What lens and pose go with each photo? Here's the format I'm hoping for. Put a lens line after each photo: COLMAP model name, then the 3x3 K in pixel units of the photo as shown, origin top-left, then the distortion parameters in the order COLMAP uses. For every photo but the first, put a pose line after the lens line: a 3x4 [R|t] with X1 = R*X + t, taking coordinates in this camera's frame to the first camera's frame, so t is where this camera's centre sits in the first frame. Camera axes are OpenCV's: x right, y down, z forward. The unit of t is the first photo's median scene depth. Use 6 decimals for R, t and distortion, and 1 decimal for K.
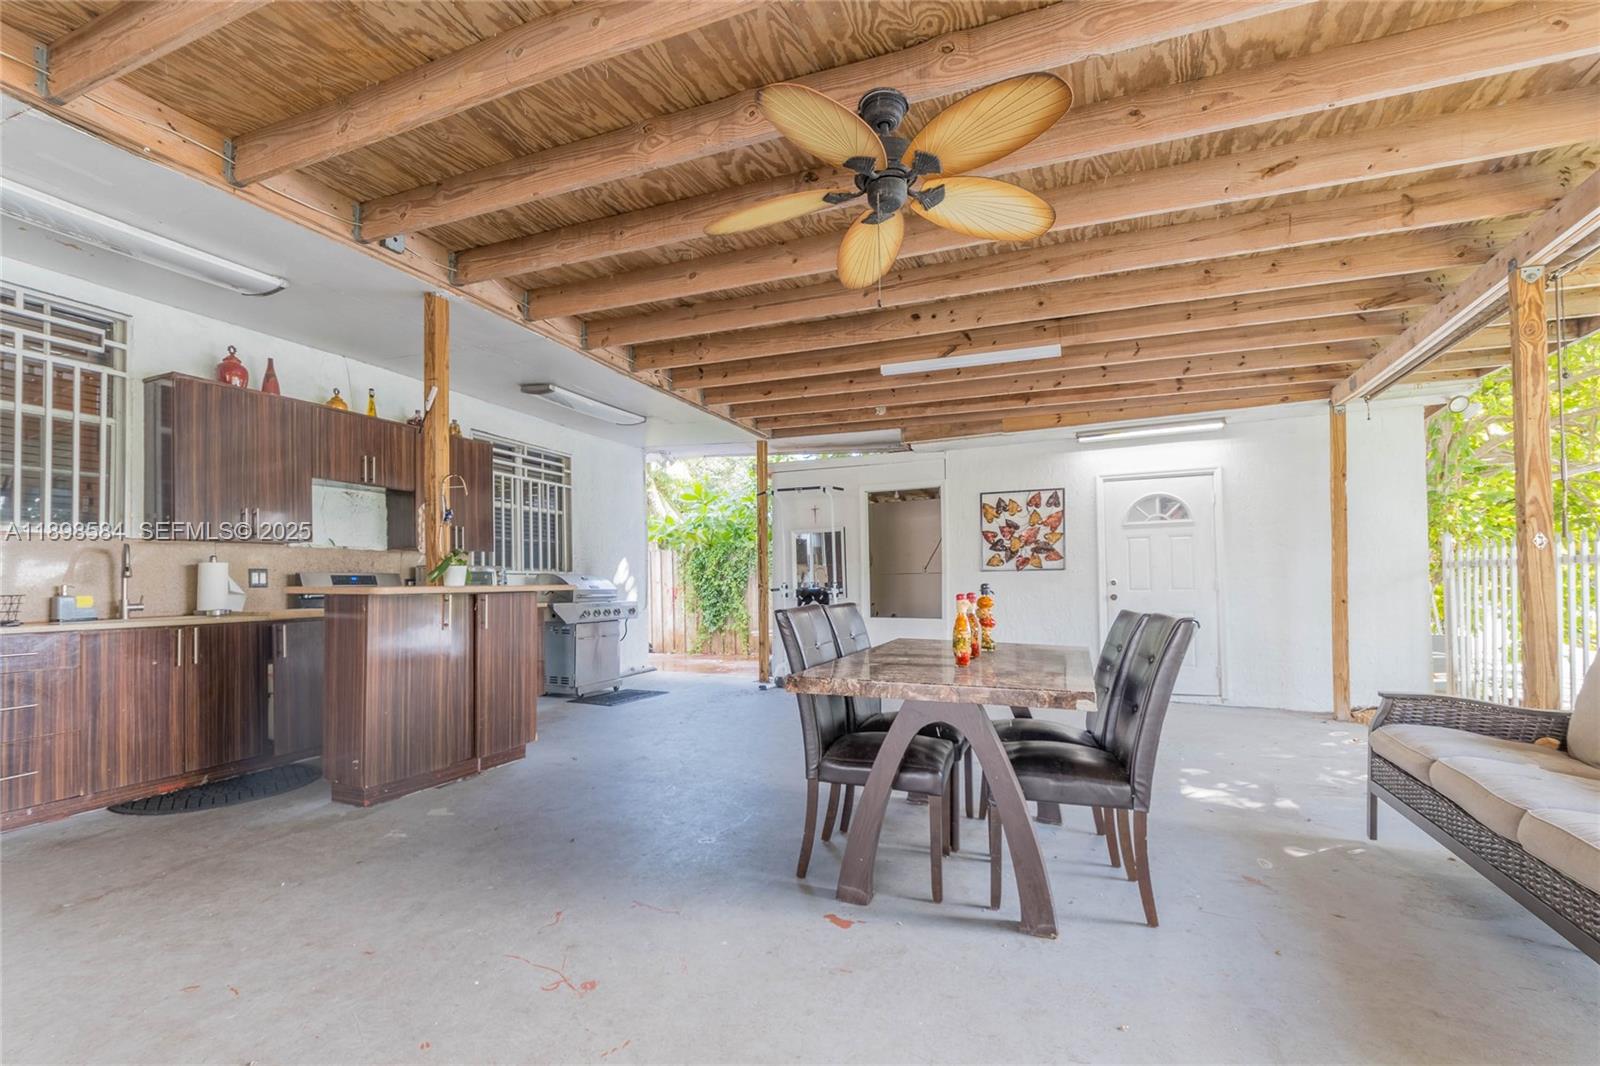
lens RADIAL K [[717.2, 0, 802.3], [0, 717.2, 561.8], [0, 0, 1]] dist [-0.001716, -0.000045]
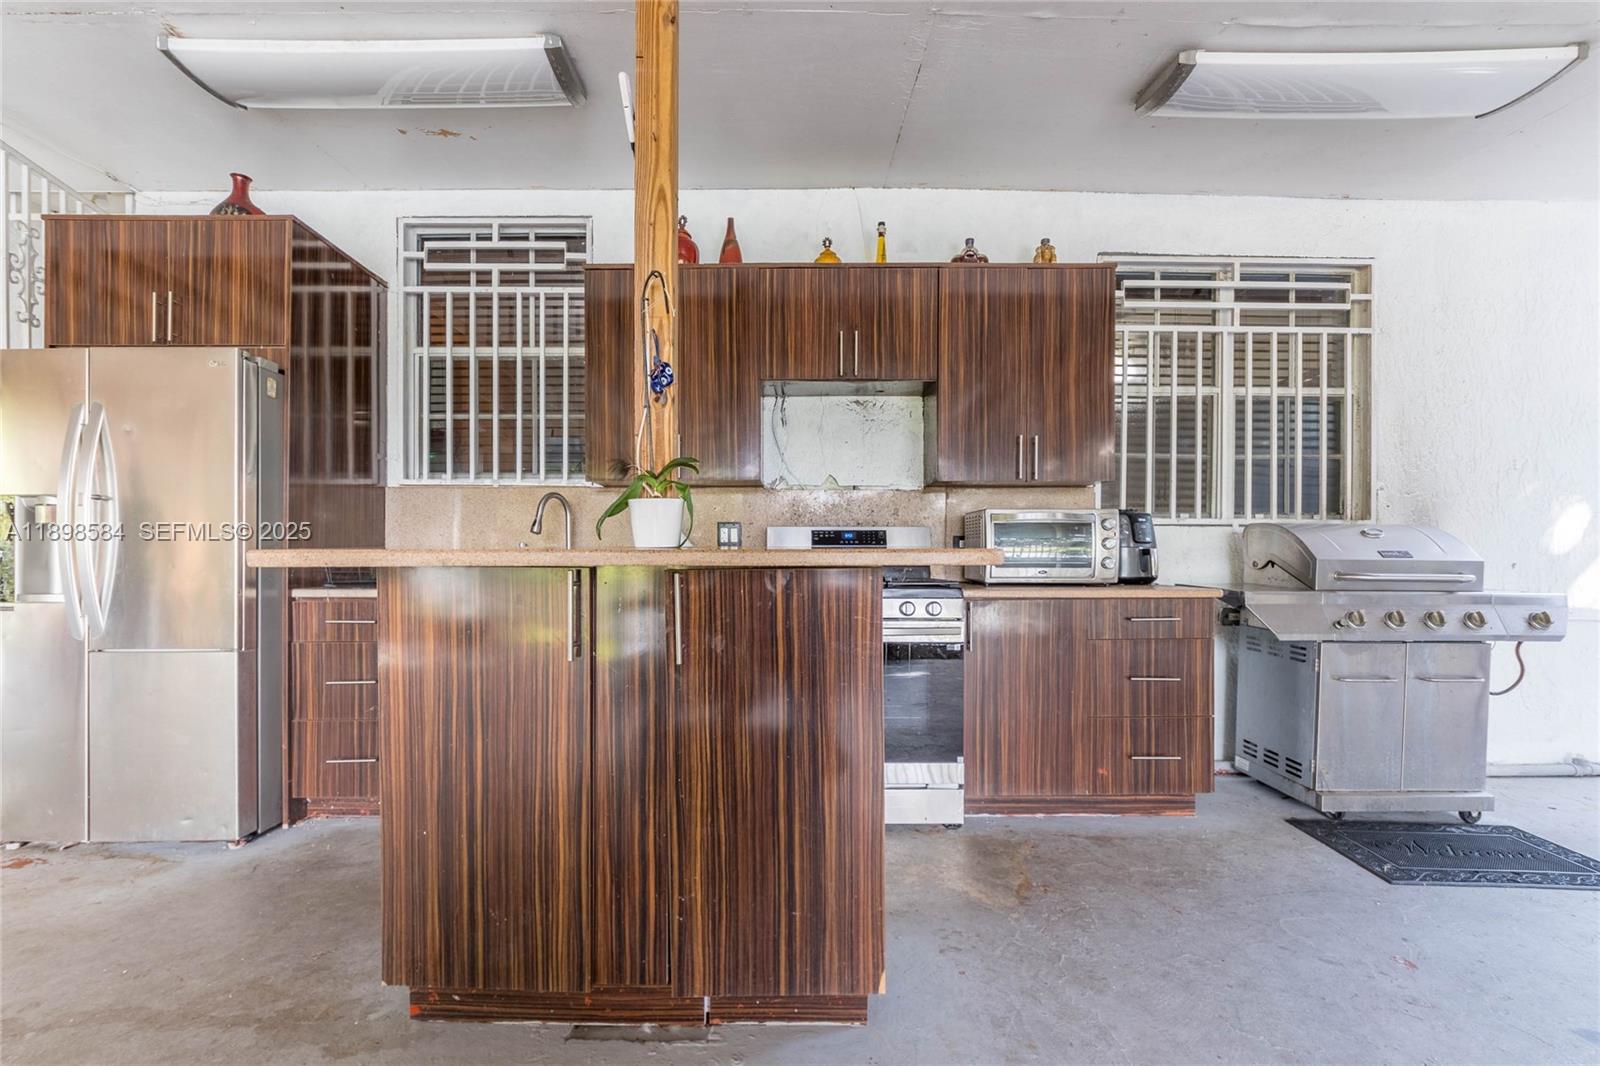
lens RADIAL K [[717.2, 0, 802.3], [0, 717.2, 561.8], [0, 0, 1]] dist [-0.001716, -0.000045]
pose [[0.380195, 0.030697, -0.924397, -0.044707], [0.022429, 0.998849, 0.042394, 0.014907], [0.924634, -0.036851, 0.379069, 0.559195]]
